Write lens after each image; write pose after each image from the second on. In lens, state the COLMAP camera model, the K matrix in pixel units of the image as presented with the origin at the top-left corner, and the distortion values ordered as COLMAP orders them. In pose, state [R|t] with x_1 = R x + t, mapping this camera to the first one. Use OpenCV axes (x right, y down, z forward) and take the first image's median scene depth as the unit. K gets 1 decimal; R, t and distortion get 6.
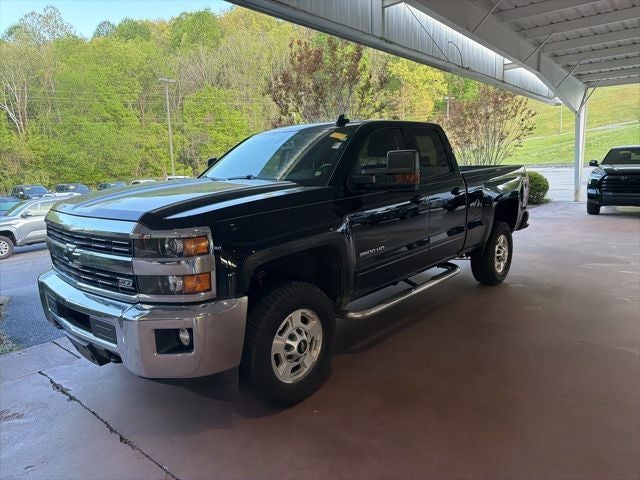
lens RADIAL K [[450.7, 0, 315.5], [0, 450.7, 234.8], [0, 0, 1]] dist [0.066683, -0.080698]
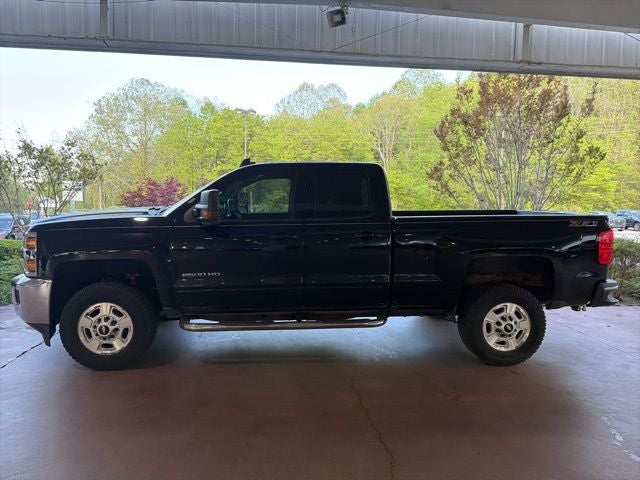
lens RADIAL K [[449.7, 0, 317.3], [0, 449.7, 239.5], [0, 0, 1]] dist [0.066689, -0.101439]
pose [[0.719725, 0.101175, -0.686848, 0.689302], [-0.143038, 0.989709, -0.004096, -0.056012], [0.679365, 0.101193, 0.726790, 0.209639]]
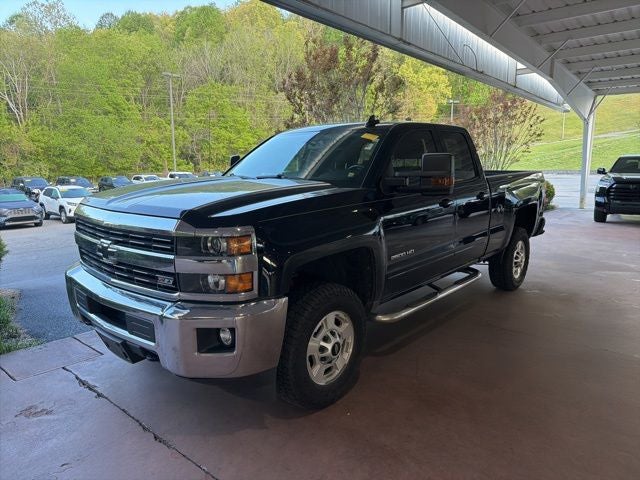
lens RADIAL K [[451.8, 0, 320.0], [0, 451.8, 240.0], [0, 0, 1]] dist [0.061602, -0.074017]
pose [[0.999571, 0.026380, 0.012763, -0.042384], [-0.026526, 0.999583, 0.011407, -0.001072], [-0.012457, -0.011741, 0.999853, 0.004068]]
